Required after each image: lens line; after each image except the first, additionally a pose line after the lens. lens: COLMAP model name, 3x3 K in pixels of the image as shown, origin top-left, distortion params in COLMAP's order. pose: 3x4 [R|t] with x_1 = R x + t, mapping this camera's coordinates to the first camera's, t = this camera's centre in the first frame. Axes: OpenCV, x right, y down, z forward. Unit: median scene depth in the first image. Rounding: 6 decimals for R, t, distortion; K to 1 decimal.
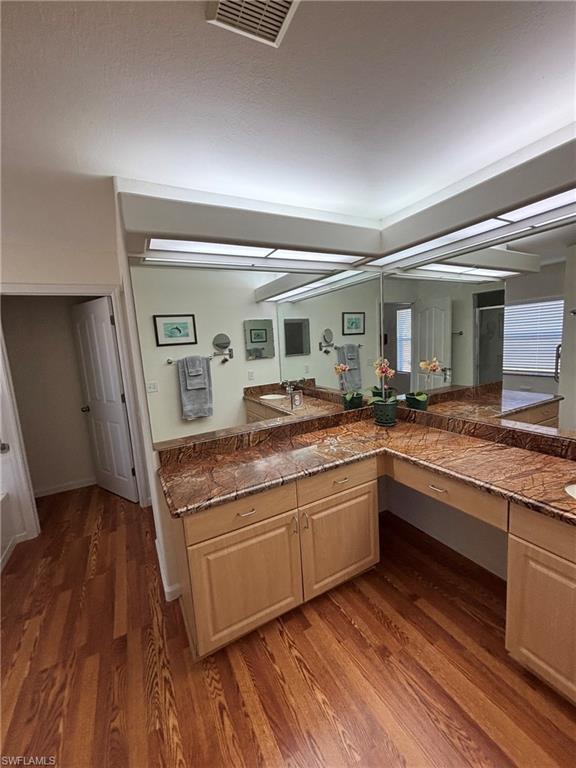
lens RADIAL K [[308.5, 0, 288.9], [0, 308.5, 384.0], [0, 0, 1]] dist [-0.001294, 0.000232]
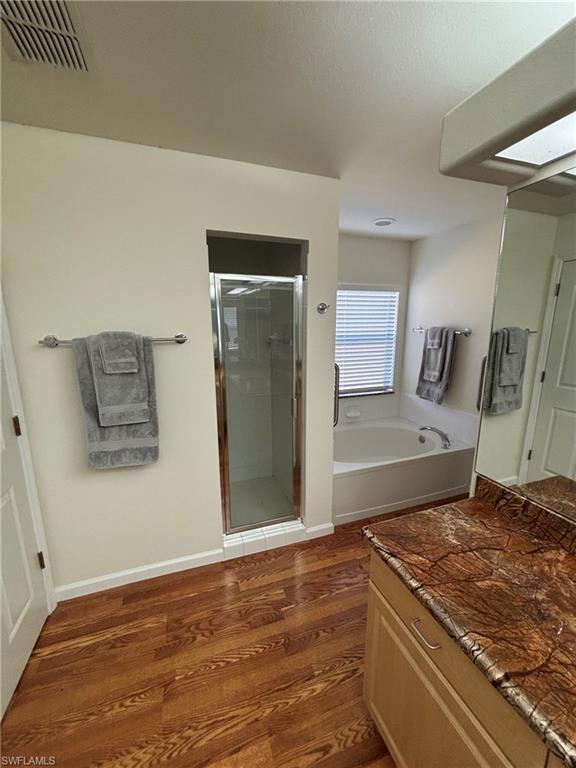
lens RADIAL K [[308.5, 0, 288.9], [0, 308.5, 384.0], [0, 0, 1]] dist [-0.001294, 0.000232]
pose [[-0.151922, 0.253992, -0.955200, 0.325983], [-0.121717, 0.954255, 0.273099, -0.150819], [0.980869, 0.157754, -0.114057, 0.723890]]
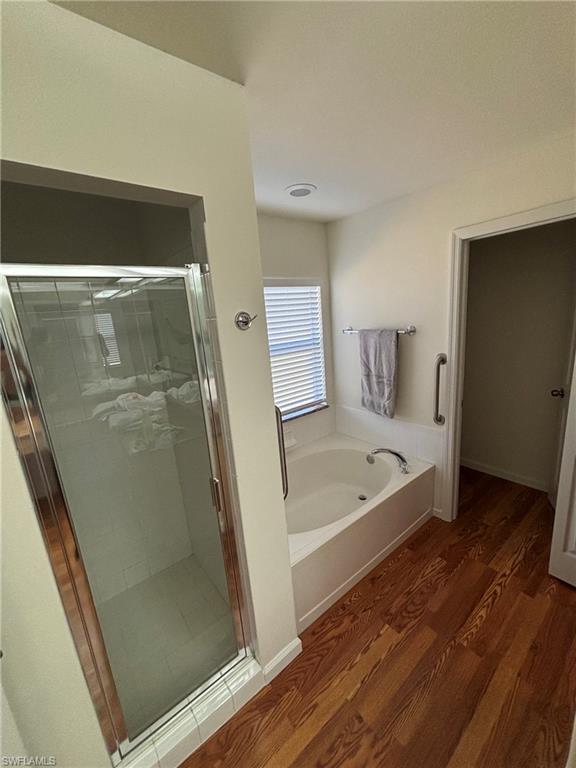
lens RADIAL K [[307.8, 0, 292.6], [0, 307.8, 385.0], [0, 0, 1]] dist [0.008782, -0.000167]
pose [[0.184086, 0.264680, -0.946603, -0.260183], [-0.067892, 0.964185, 0.256393, -0.166196], [0.980562, 0.017068, 0.195463, 0.634365]]
